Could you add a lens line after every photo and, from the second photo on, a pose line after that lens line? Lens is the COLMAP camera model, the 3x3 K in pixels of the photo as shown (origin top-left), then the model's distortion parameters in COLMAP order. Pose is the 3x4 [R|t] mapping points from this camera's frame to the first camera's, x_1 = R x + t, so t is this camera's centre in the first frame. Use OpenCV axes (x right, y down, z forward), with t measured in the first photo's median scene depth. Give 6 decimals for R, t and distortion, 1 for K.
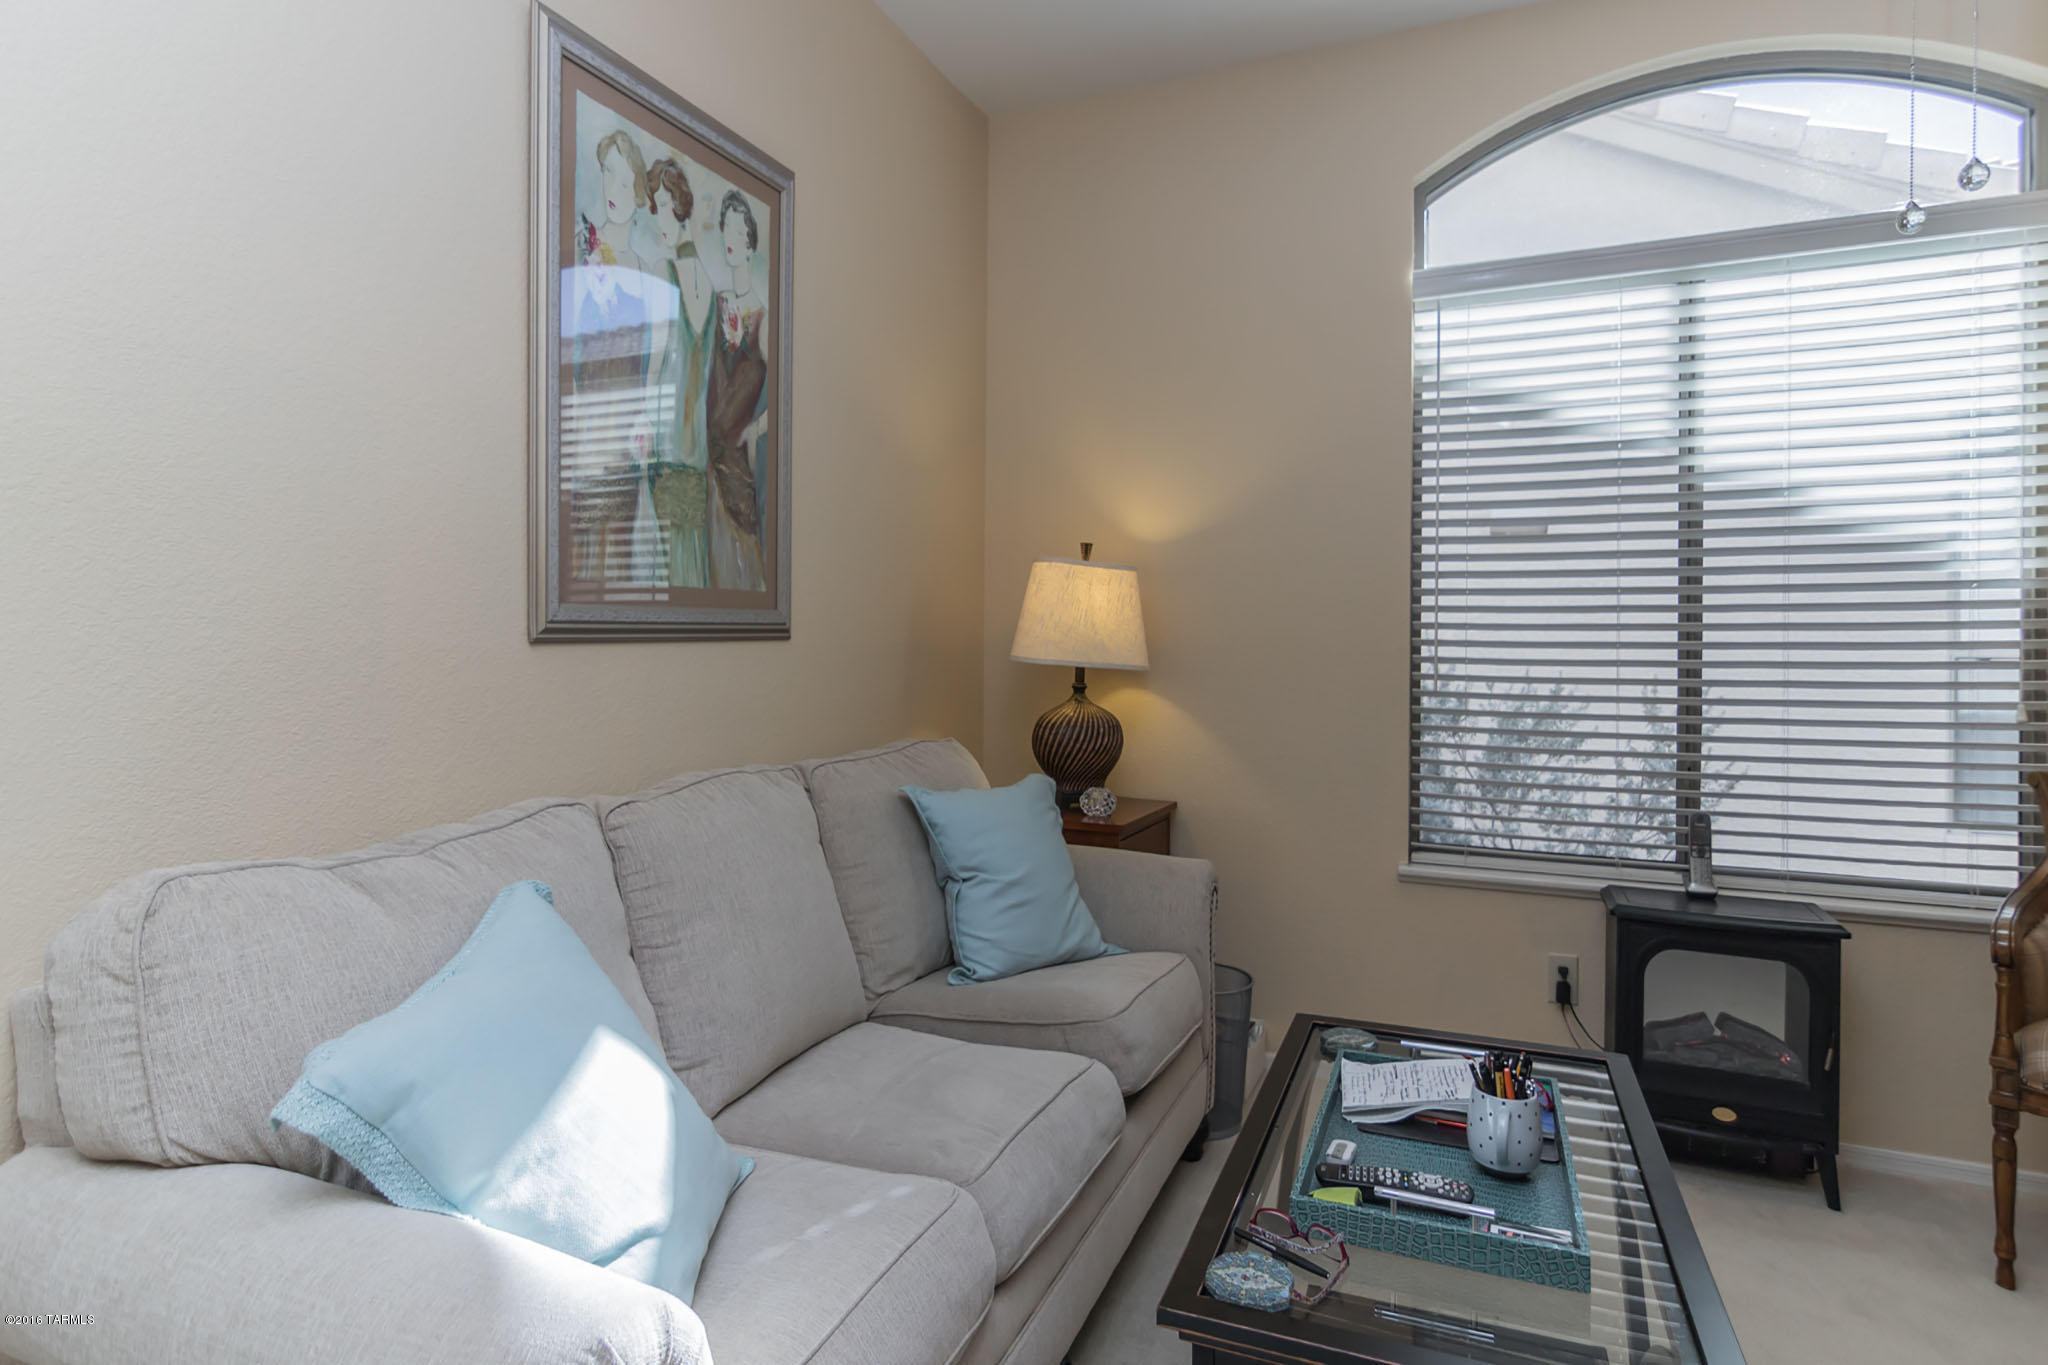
lens RADIAL K [[1071.2, 0, 1024.6], [0, 1071.2, 614.7], [0, 0, 1]] dist [-0.002551, 0.000759]
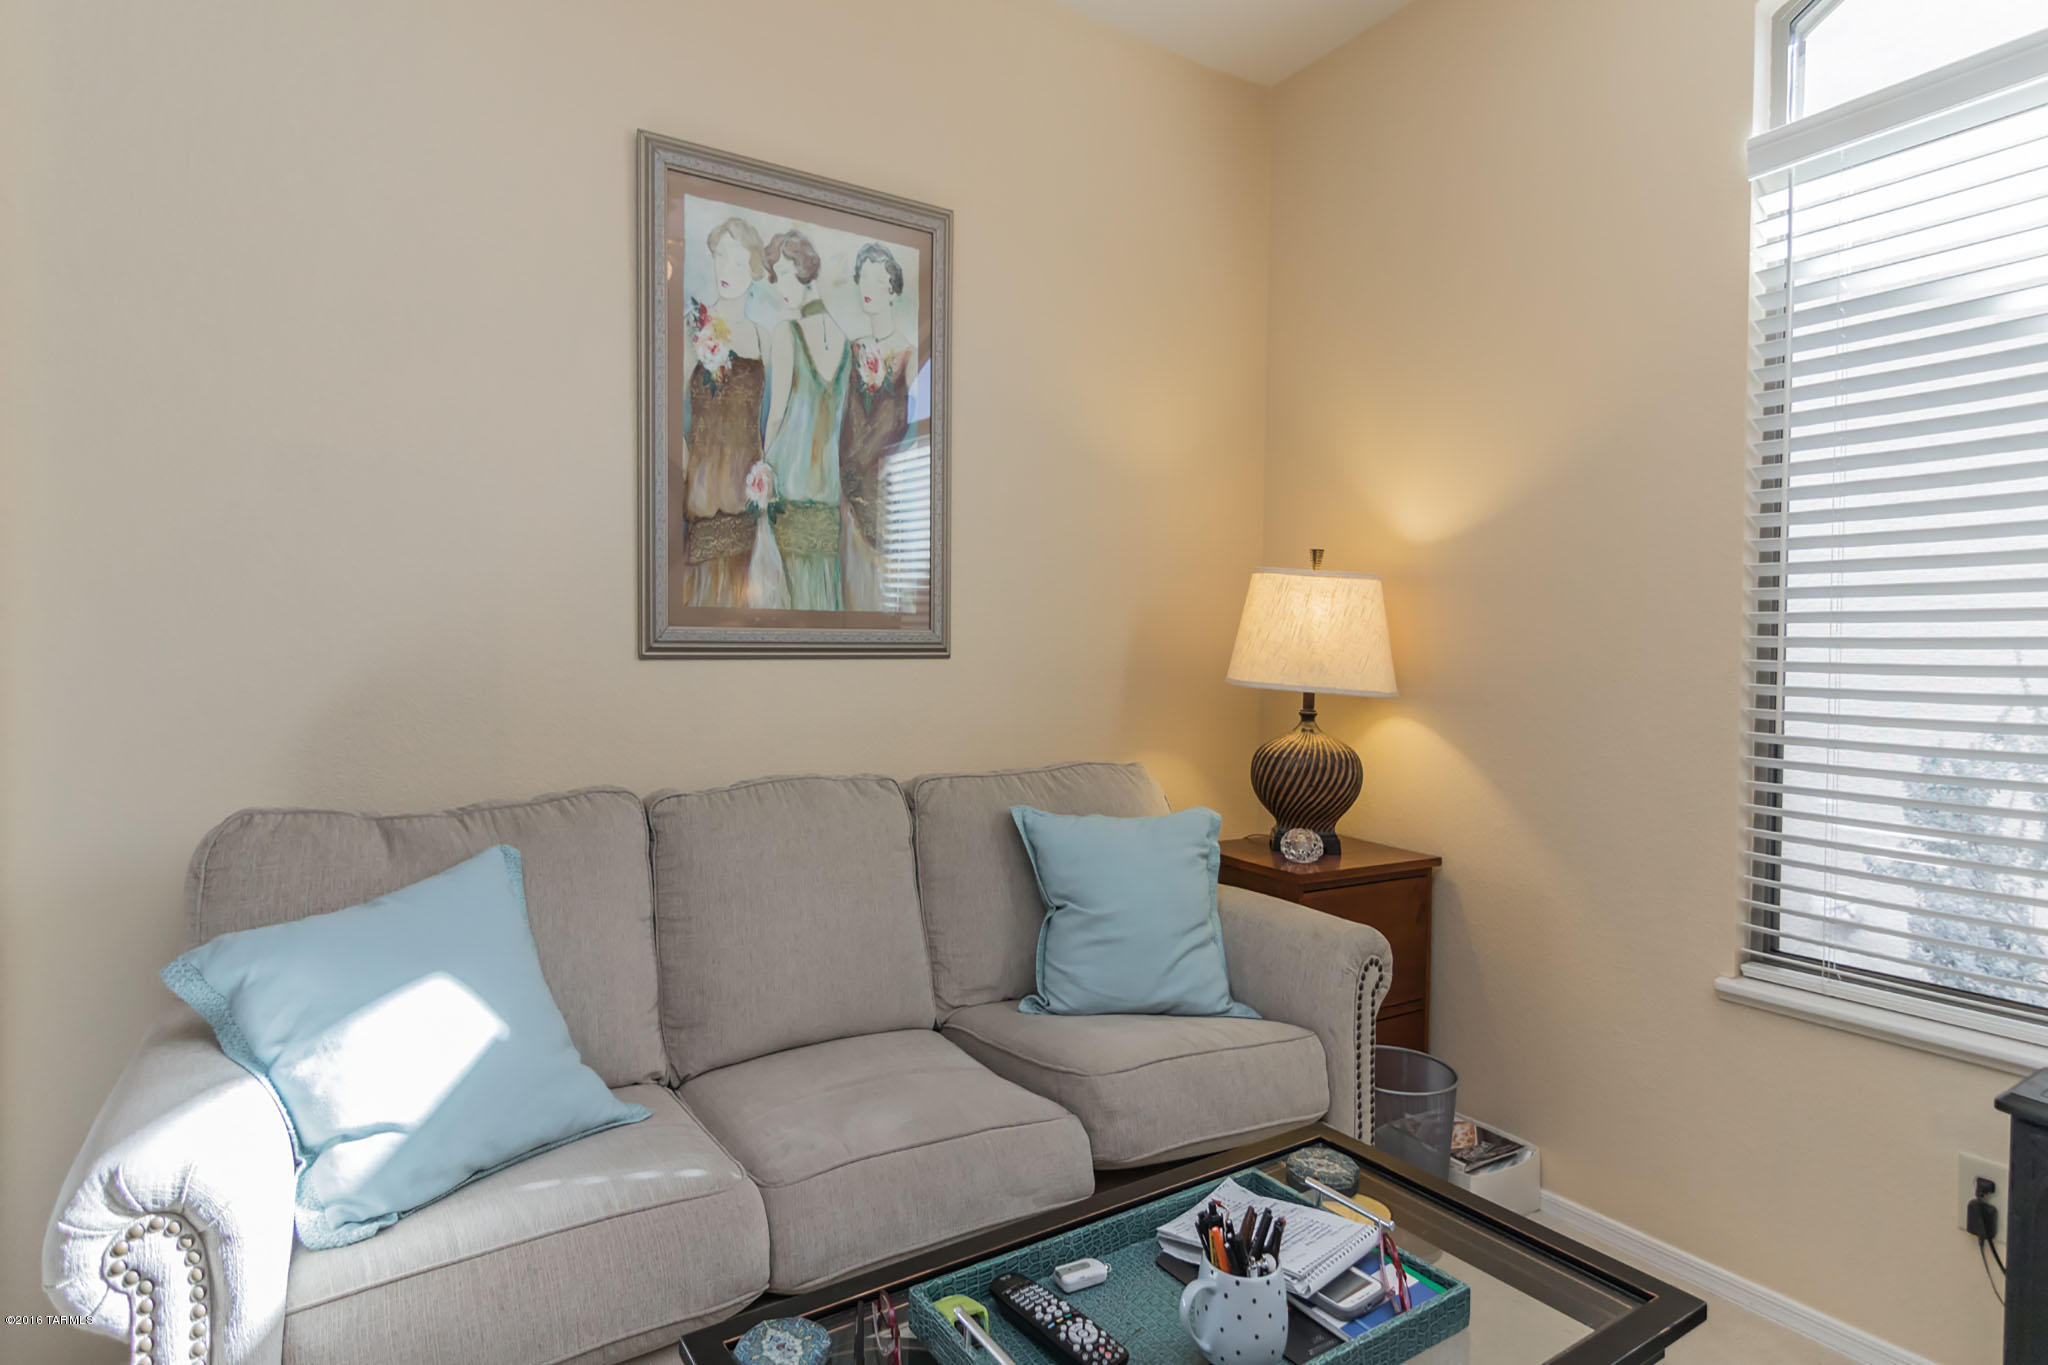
lens RADIAL K [[1069.9, 0, 1024.6], [0, 1069.9, 646.1], [0, 0, 1]] dist [-0.000455, -0.000014]
pose [[0.822738, -0.006581, -0.568383, 0.478538], [0.009666, 0.999950, 0.002414, 0.010369], [0.568339, -0.007480, 0.822761, 0.198020]]
